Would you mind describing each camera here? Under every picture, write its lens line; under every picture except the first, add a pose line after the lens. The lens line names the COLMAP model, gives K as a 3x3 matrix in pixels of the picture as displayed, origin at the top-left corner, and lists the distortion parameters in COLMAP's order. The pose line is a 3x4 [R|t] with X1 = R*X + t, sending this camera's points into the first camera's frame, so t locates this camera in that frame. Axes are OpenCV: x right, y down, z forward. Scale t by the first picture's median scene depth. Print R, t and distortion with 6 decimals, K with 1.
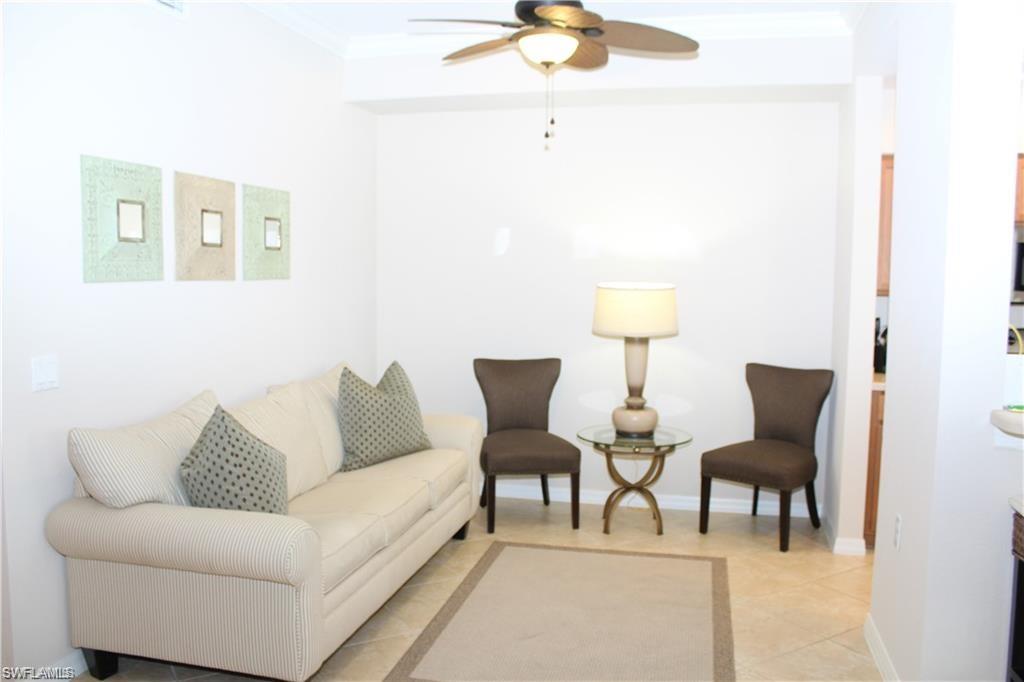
lens RADIAL K [[852.2, 0, 508.4], [0, 852.2, 339.2], [0, 0, 1]] dist [-0.118922, 0.079155]
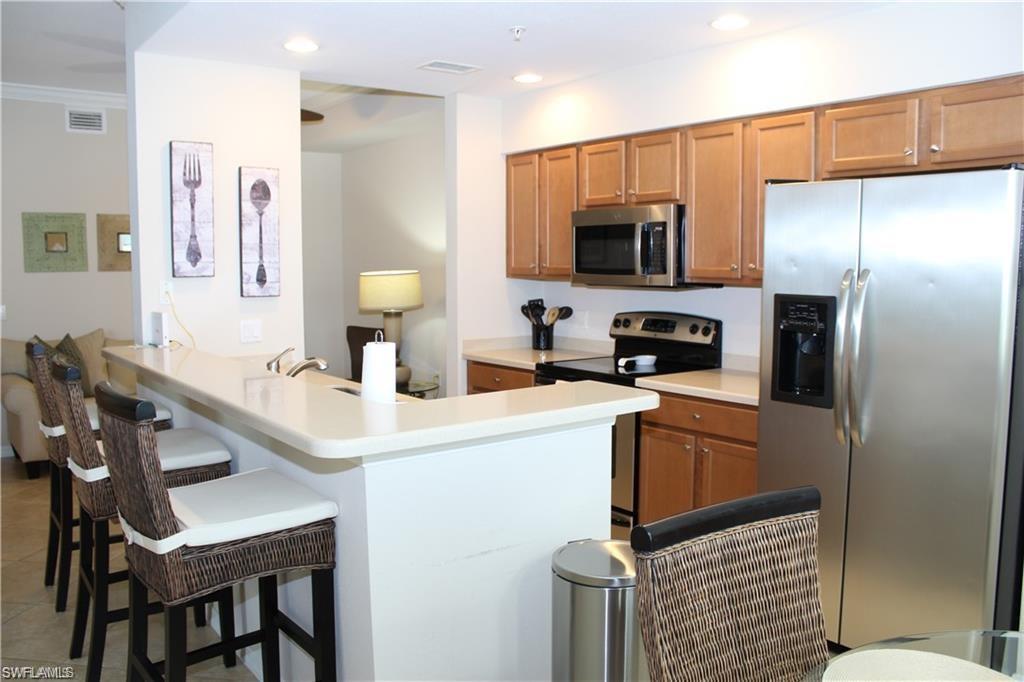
lens RADIAL K [[852.2, 0, 514.8], [0, 852.2, 338.0], [0, 0, 1]] dist [-0.118922, 0.079155]
pose [[0.792168, 0.042950, -0.608790, 1.290988], [-0.040991, 0.999012, 0.017143, 0.009686], [0.608925, 0.011375, 0.793146, 0.061093]]
